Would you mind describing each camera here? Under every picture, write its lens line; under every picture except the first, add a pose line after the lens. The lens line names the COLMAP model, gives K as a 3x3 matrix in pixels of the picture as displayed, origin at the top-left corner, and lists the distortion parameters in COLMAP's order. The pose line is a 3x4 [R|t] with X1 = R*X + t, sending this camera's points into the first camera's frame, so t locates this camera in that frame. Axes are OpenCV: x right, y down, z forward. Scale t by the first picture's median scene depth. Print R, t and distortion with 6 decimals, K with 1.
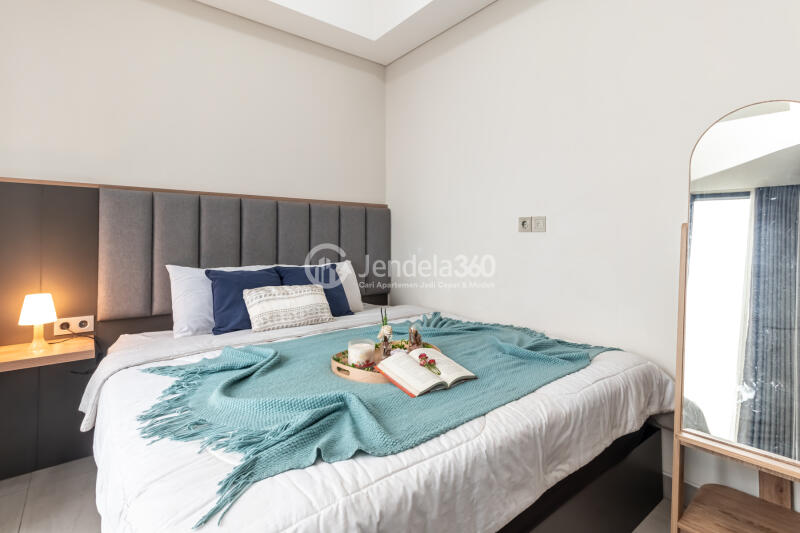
lens RADIAL K [[392.3, 0, 400.0], [0, 392.3, 266.5], [0, 0, 1]] dist [0.000066, 0.000022]
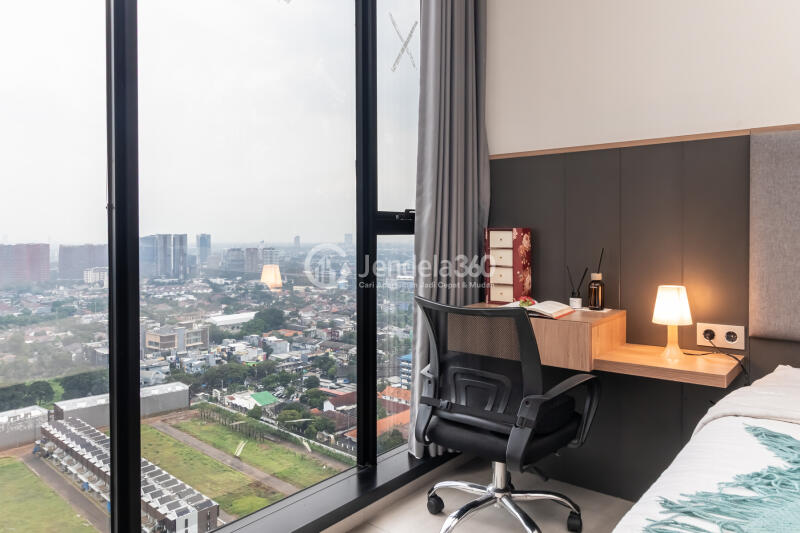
lens RADIAL K [[540.8, 0, 400.0], [0, 540.8, 246.9], [0, 0, 1]] dist [-0.000139, -0.001094]
pose [[0.188478, 0.013589, -0.981983, 0.022357], [-0.053472, 0.998563, 0.003555, 0.017325], [0.980621, 0.051839, 0.188934, 0.254782]]
